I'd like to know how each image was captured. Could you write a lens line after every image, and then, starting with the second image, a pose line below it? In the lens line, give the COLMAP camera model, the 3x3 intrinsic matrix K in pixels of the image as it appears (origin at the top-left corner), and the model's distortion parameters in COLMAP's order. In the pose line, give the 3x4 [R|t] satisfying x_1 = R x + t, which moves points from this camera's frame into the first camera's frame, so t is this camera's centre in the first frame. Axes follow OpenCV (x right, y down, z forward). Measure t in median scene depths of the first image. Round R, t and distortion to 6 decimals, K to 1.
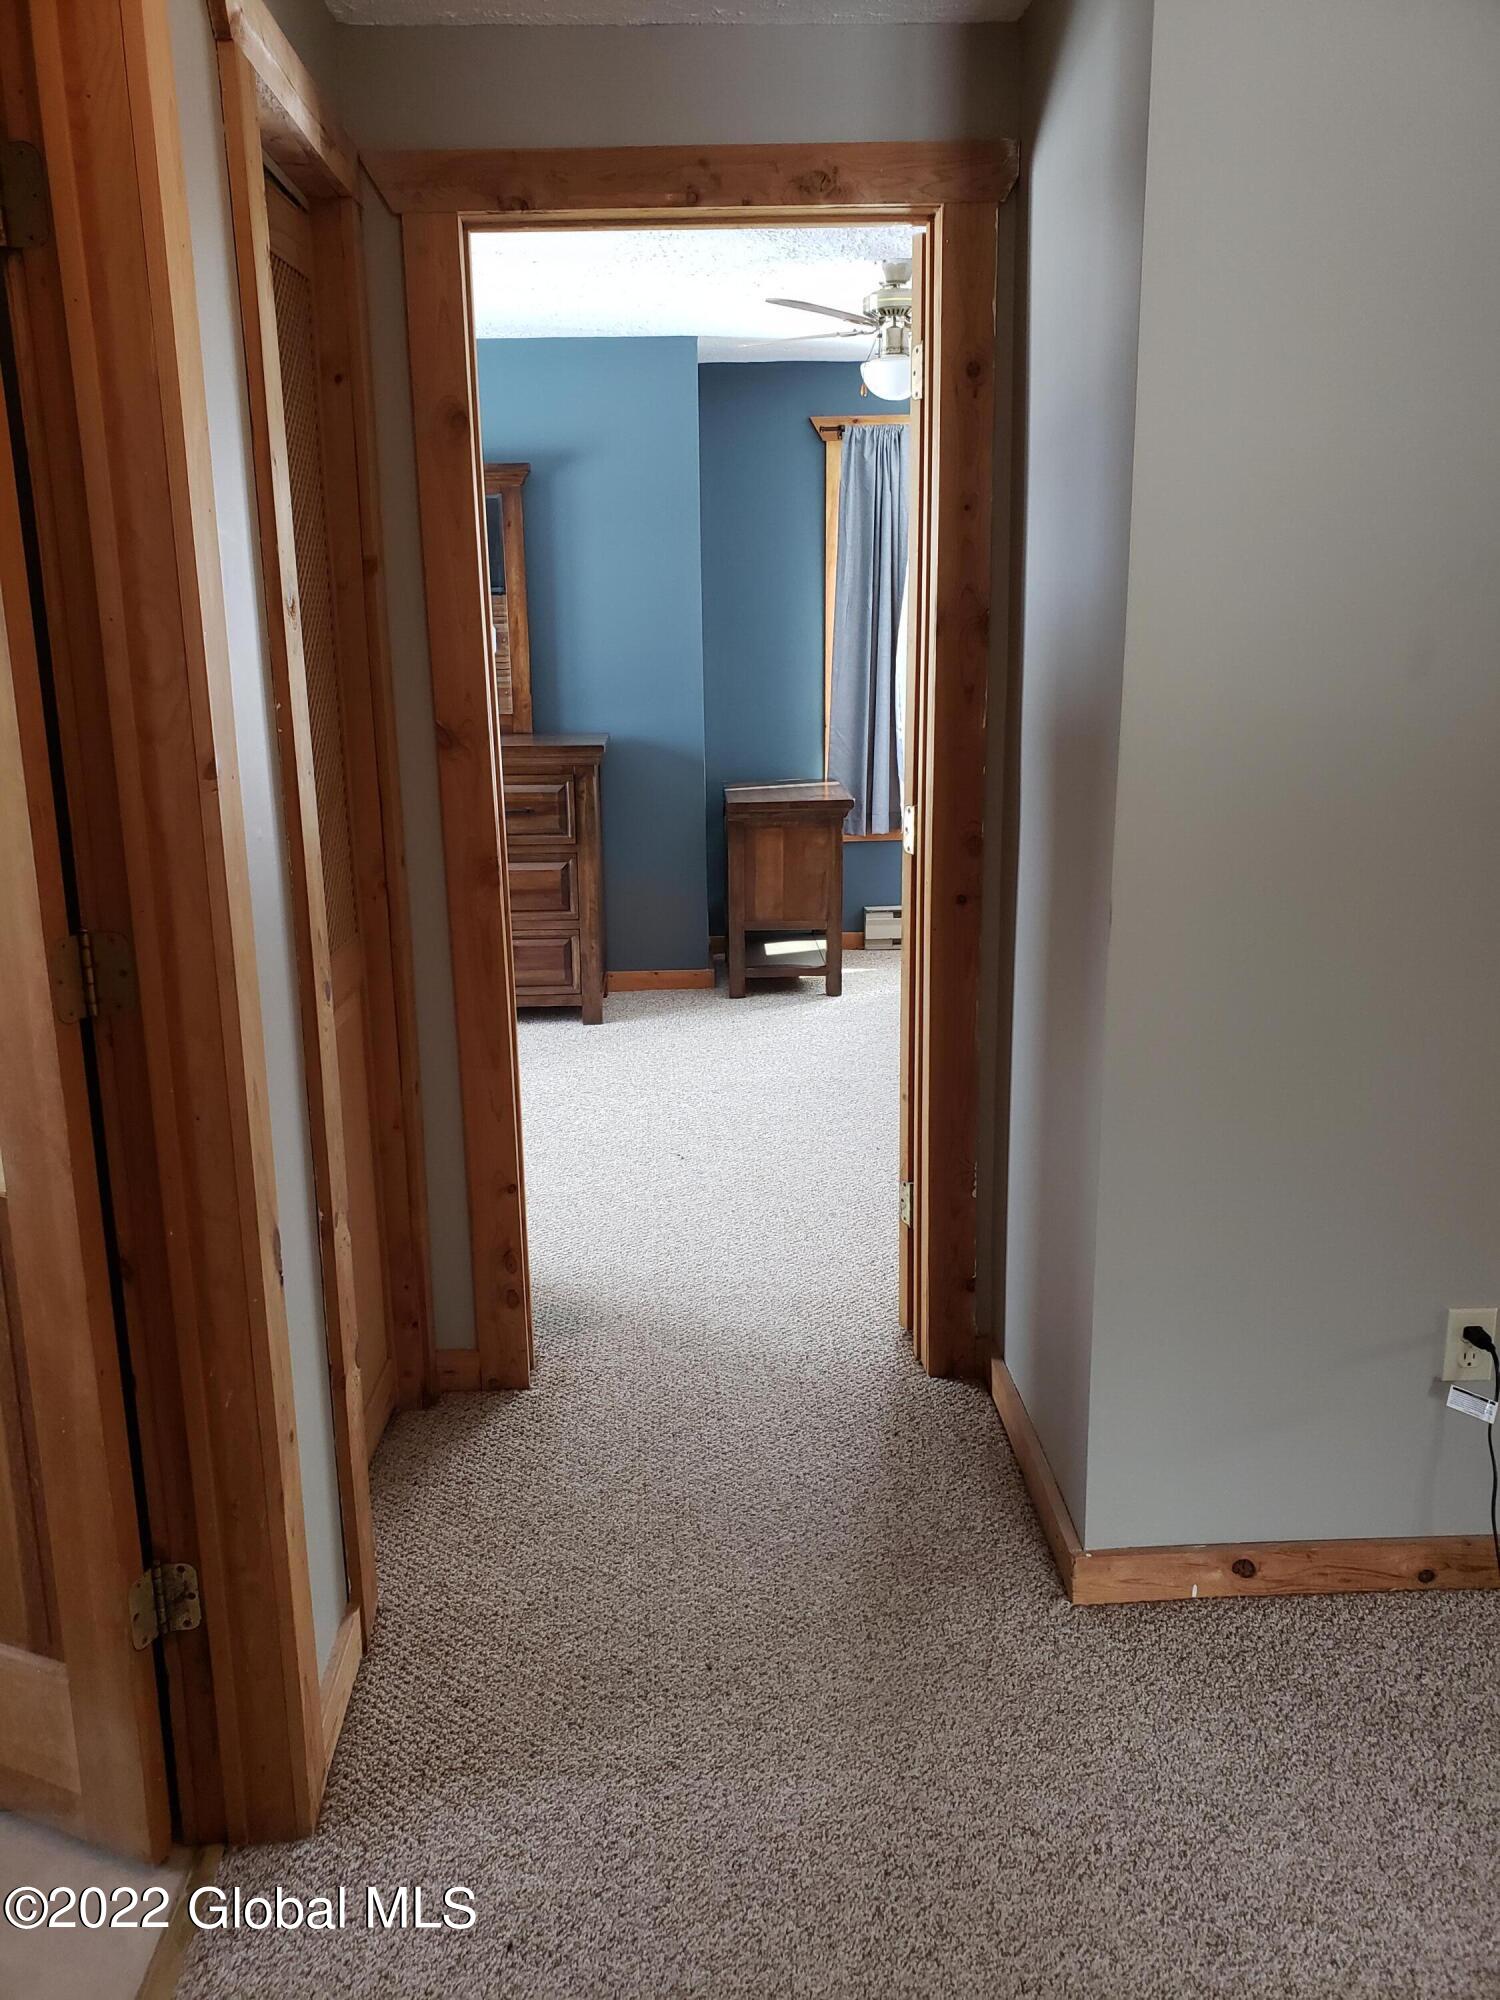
lens RADIAL K [[1546.0, 0, 750.2], [0, 1546.0, 997.2], [0, 0, 1]] dist [0.046007, -0.037774]
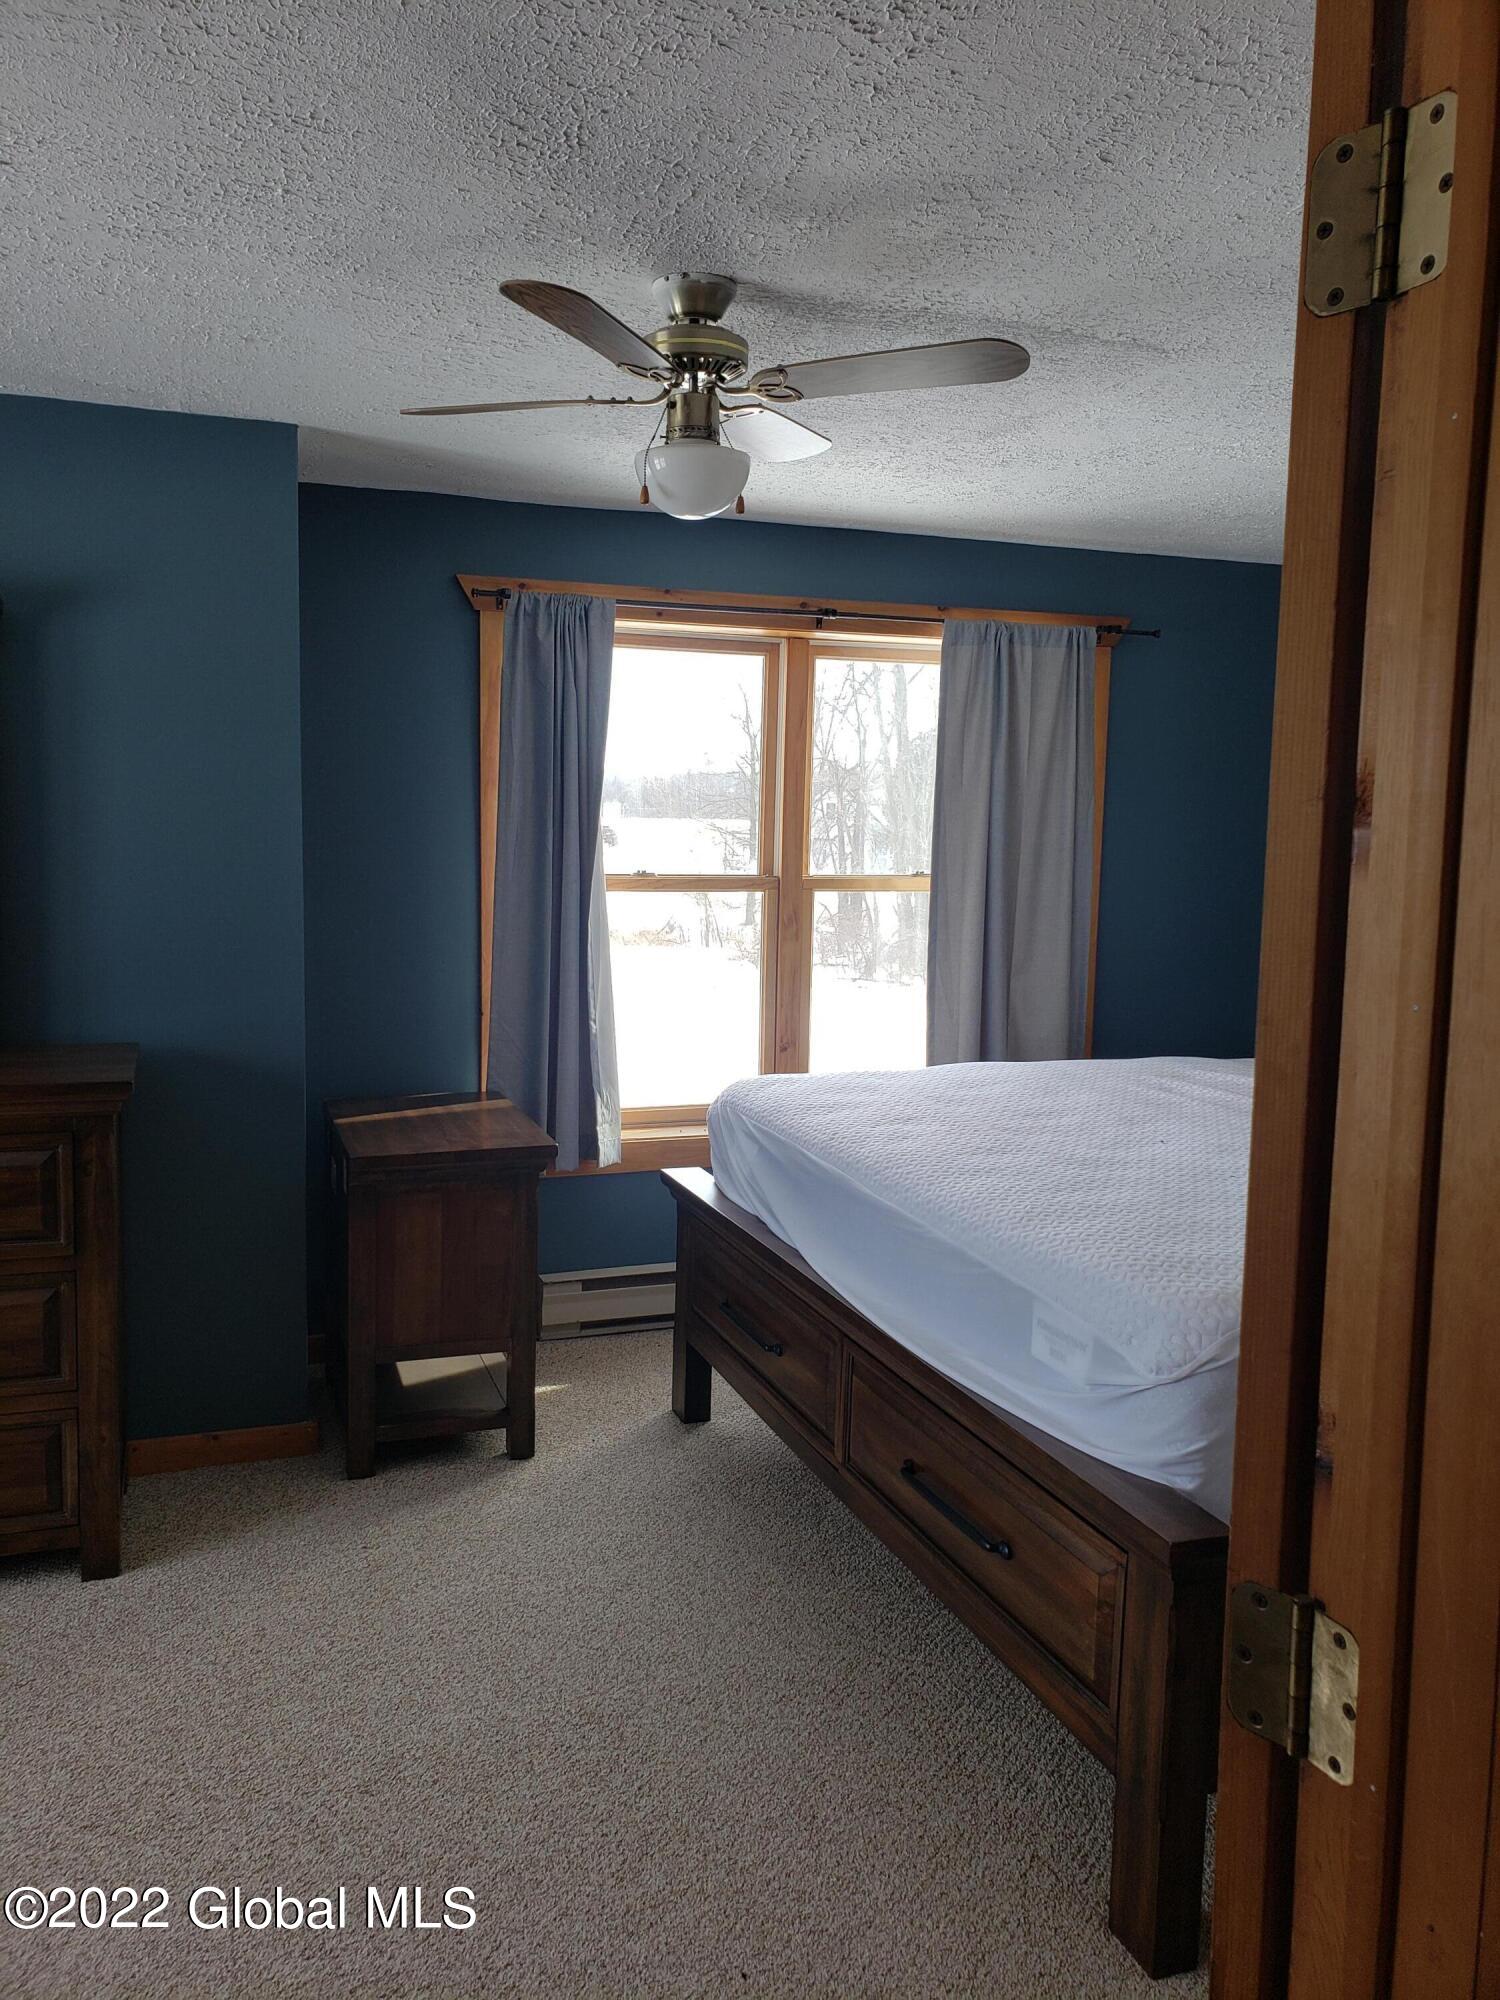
lens RADIAL K [[1546.0, 0, 744.8], [0, 1546.0, 981.8], [0, 0, 1]] dist [0.046007, -0.037774]
pose [[0.956250, -0.004200, 0.292522, -0.042683], [0.046095, 0.989570, -0.136476, -0.102453], [-0.288898, 0.143989, 0.946470, 0.361101]]
